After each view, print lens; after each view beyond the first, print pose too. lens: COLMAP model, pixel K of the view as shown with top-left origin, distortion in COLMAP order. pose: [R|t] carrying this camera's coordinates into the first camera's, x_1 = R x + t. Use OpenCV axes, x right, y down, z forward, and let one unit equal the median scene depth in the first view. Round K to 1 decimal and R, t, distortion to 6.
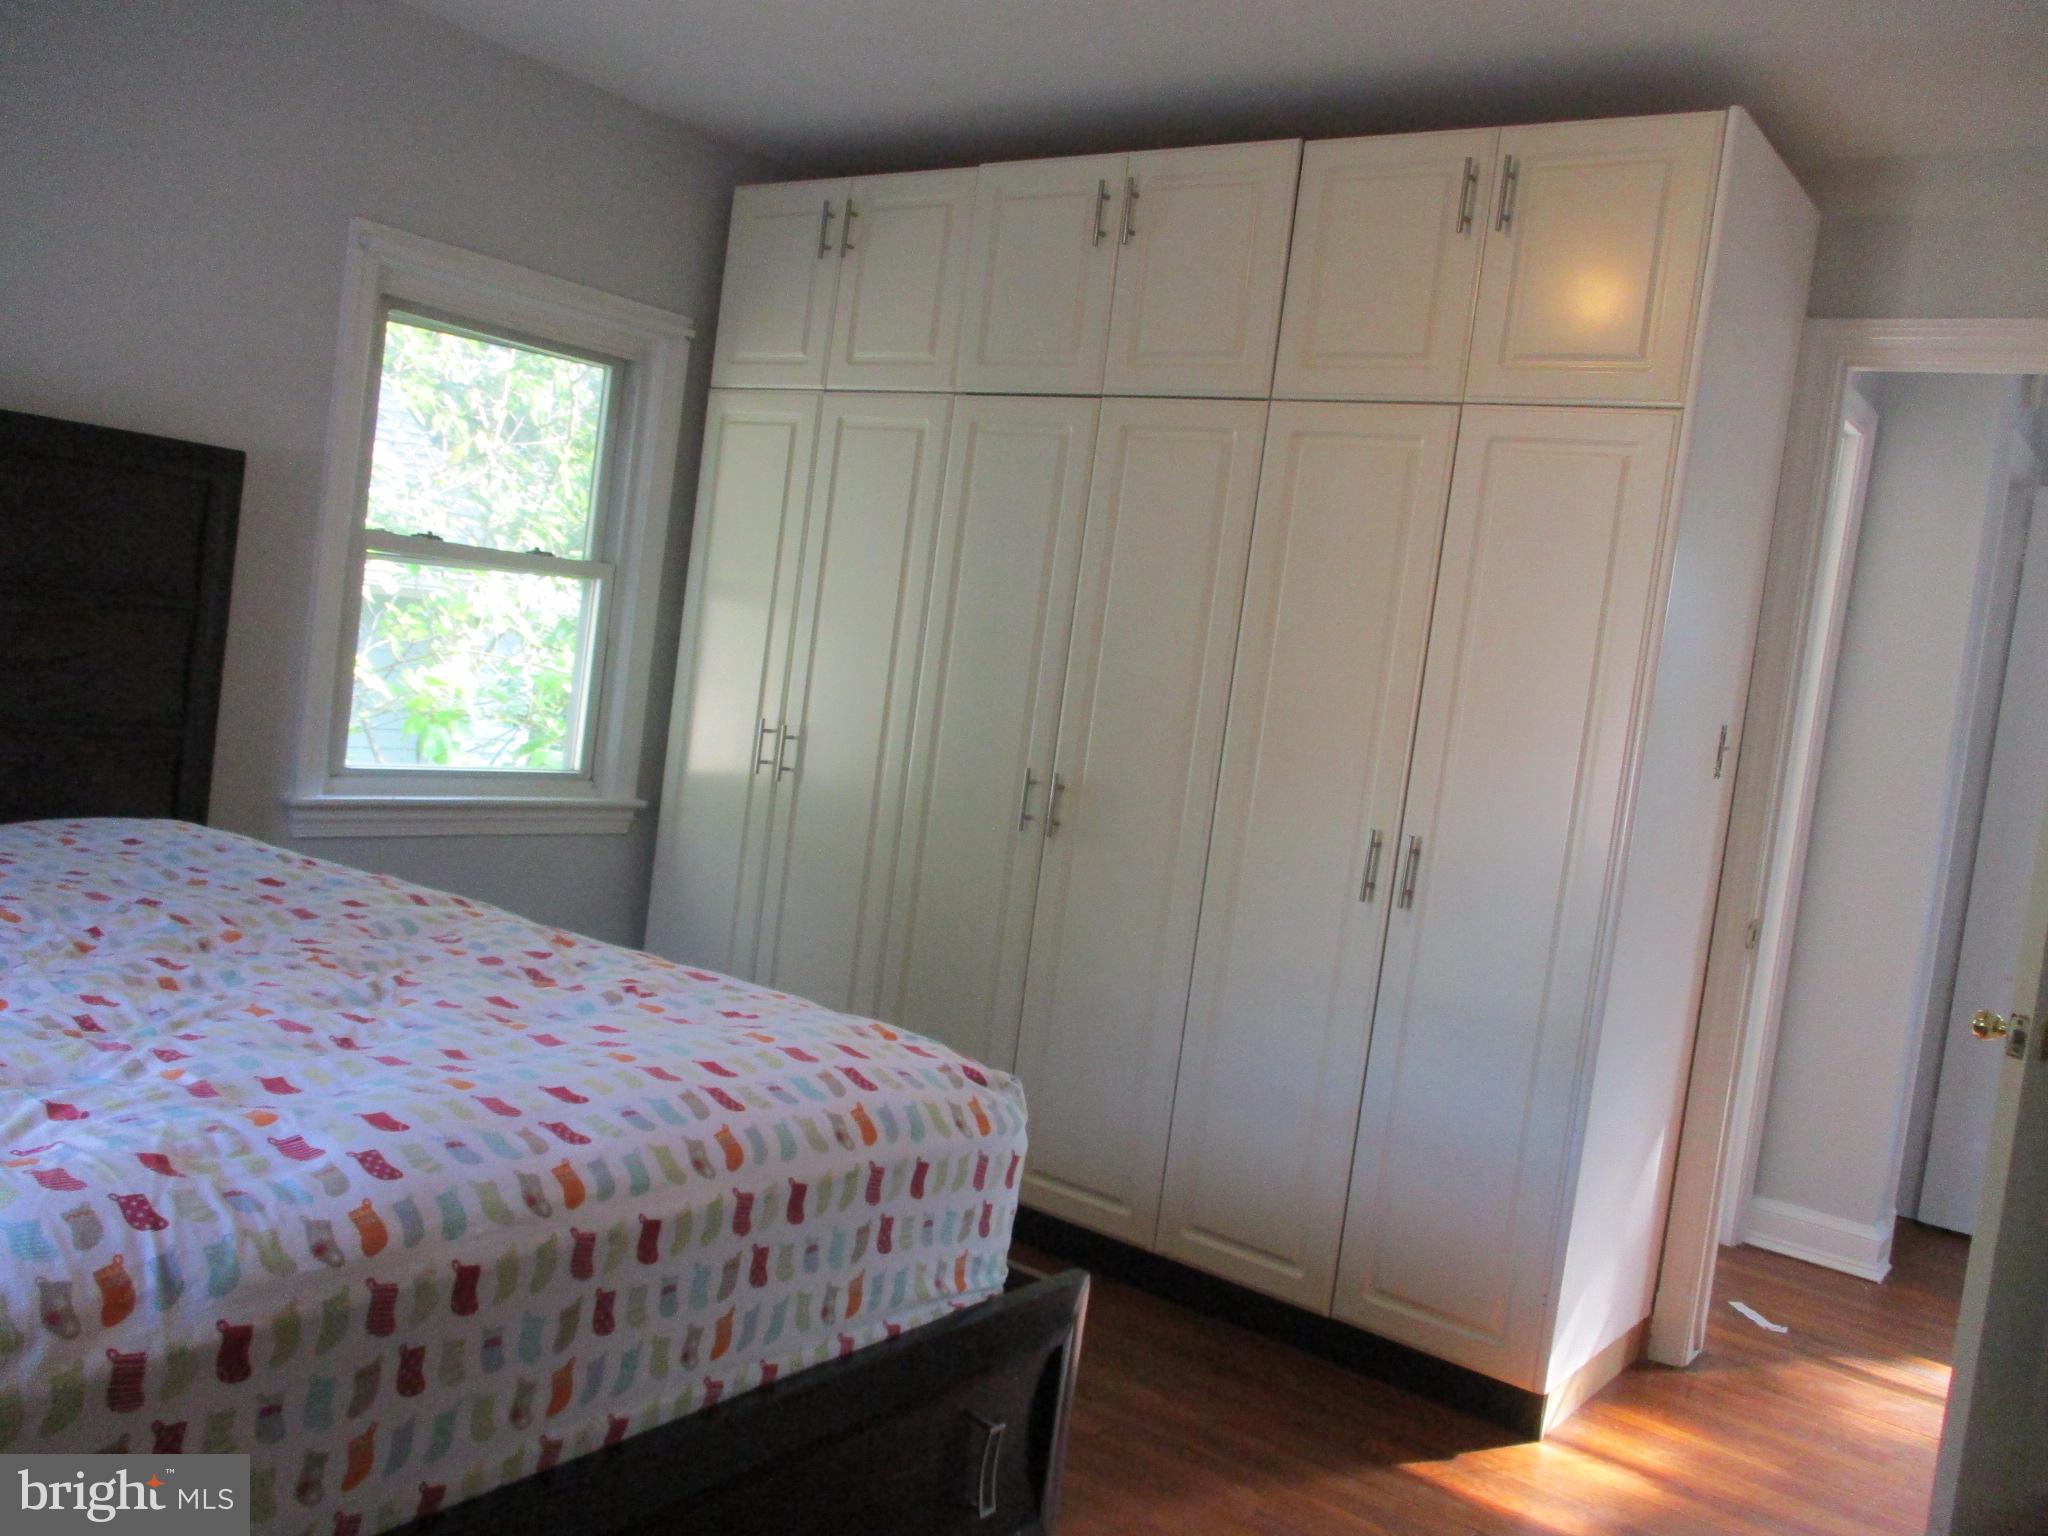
lens RADIAL K [[1712.4, 0, 1028.0], [0, 1712.4, 733.9], [0, 0, 1]] dist [-0.025357, 0.010785]
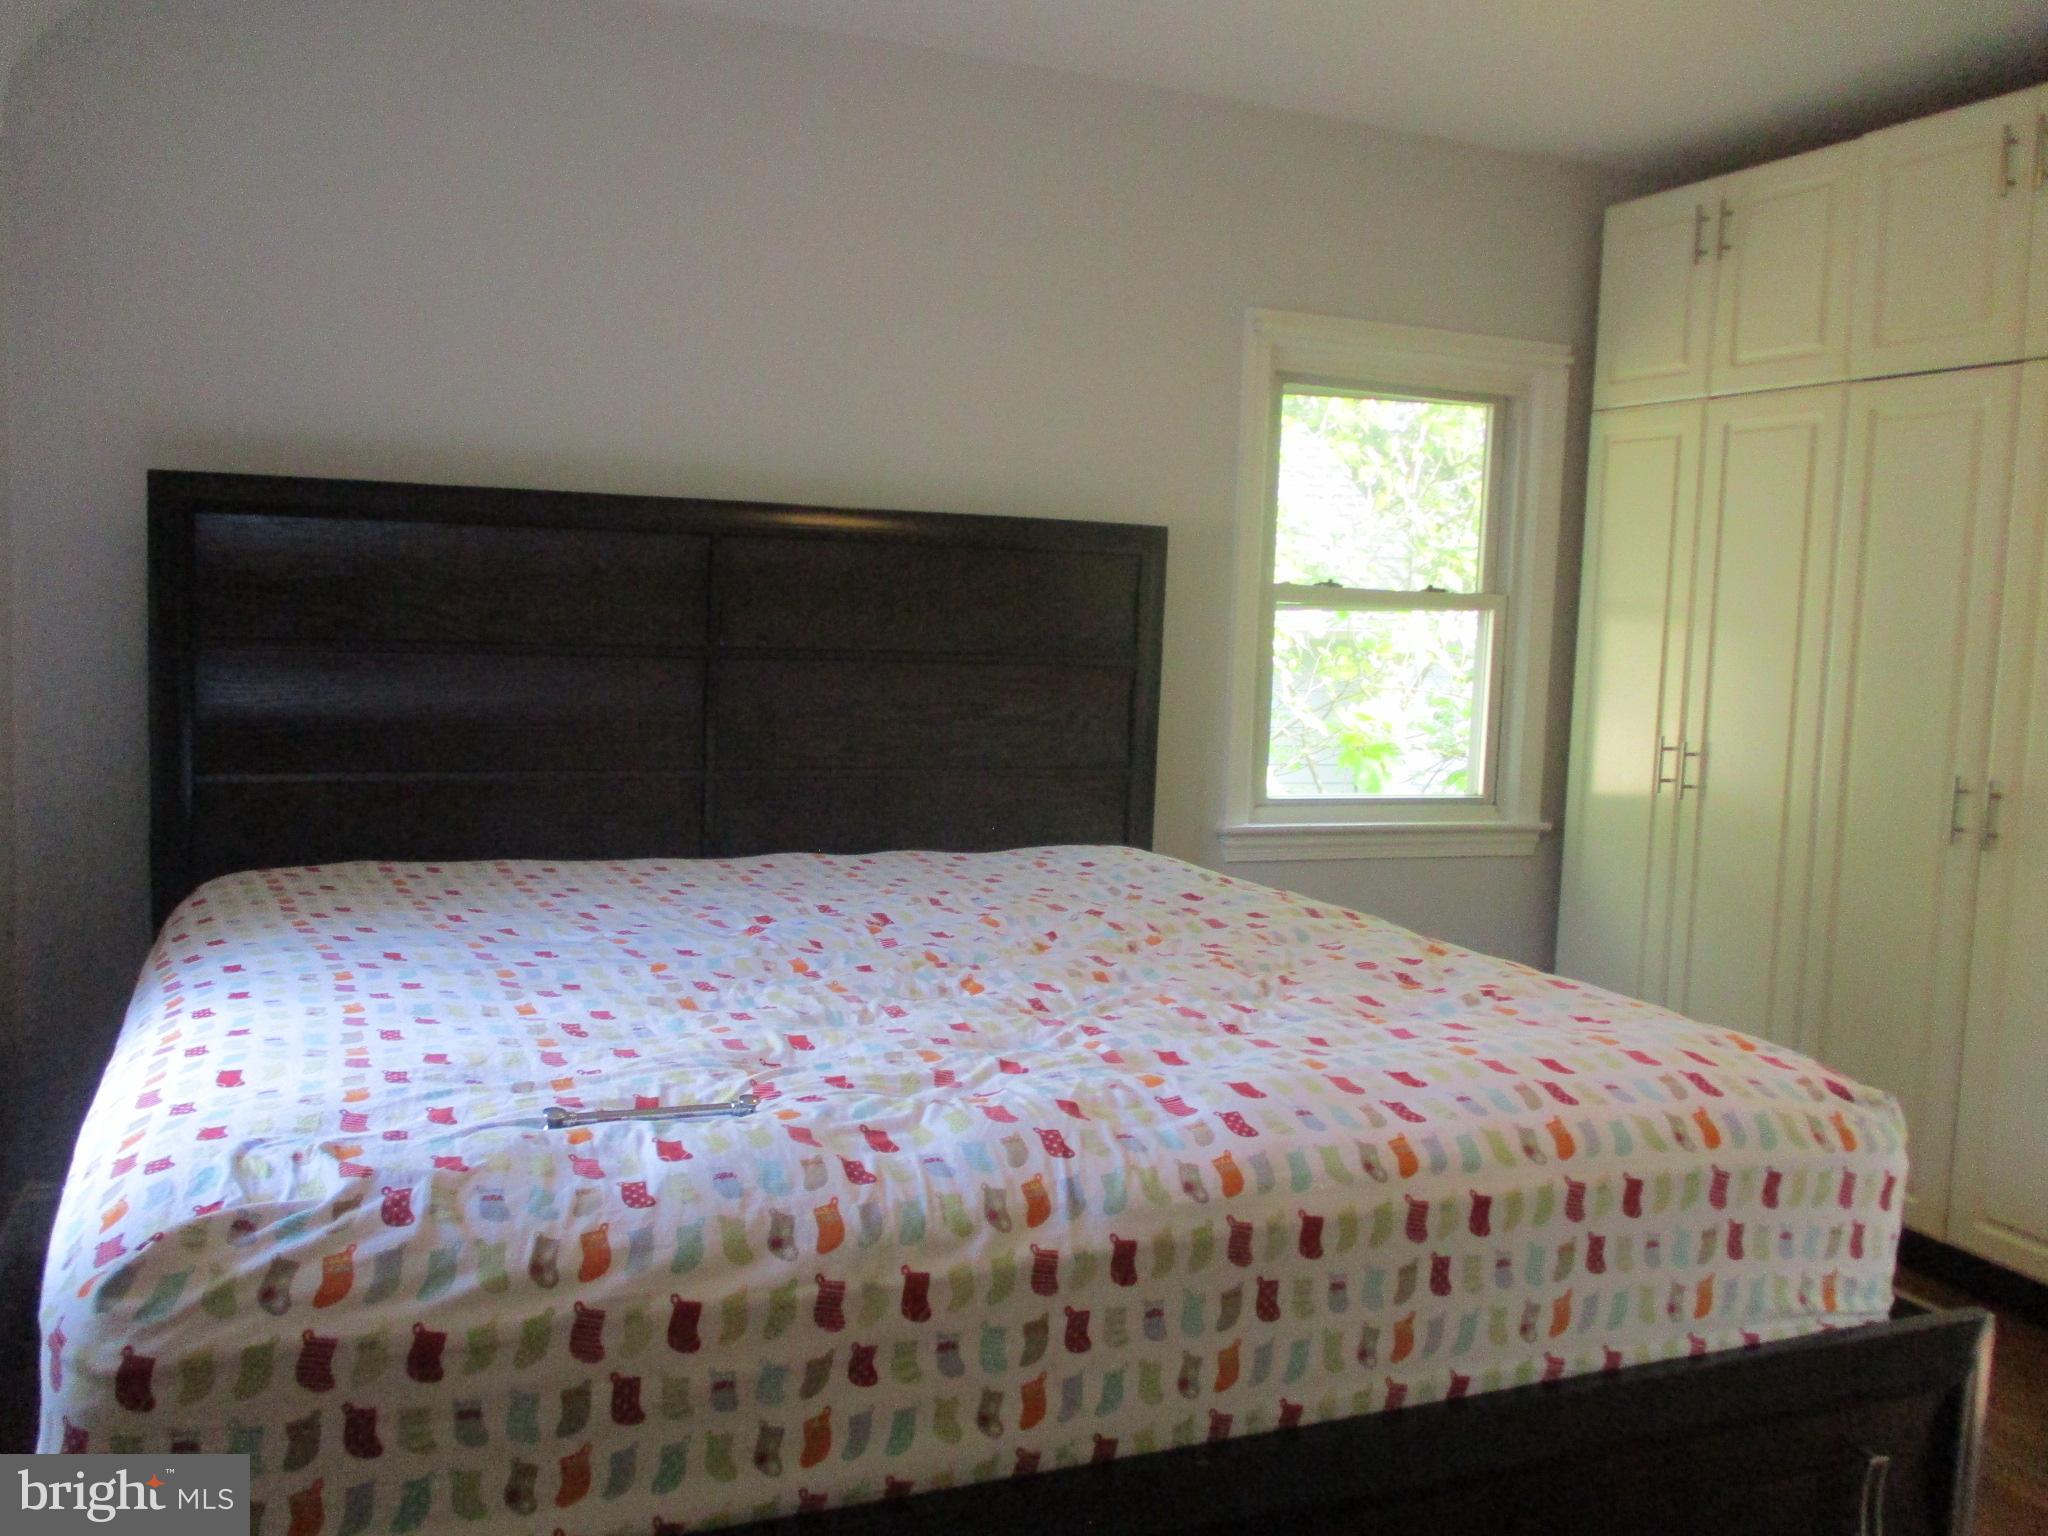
lens RADIAL K [[1712.4, 0, 1028.0], [0, 1712.4, 733.9], [0, 0, 1]] dist [-0.025357, 0.010785]
pose [[0.854668, -0.049410, -0.516818, 0.089822], [0.040167, 0.998770, -0.029061, 0.007680], [0.517618, 0.004078, 0.855602, -0.070310]]
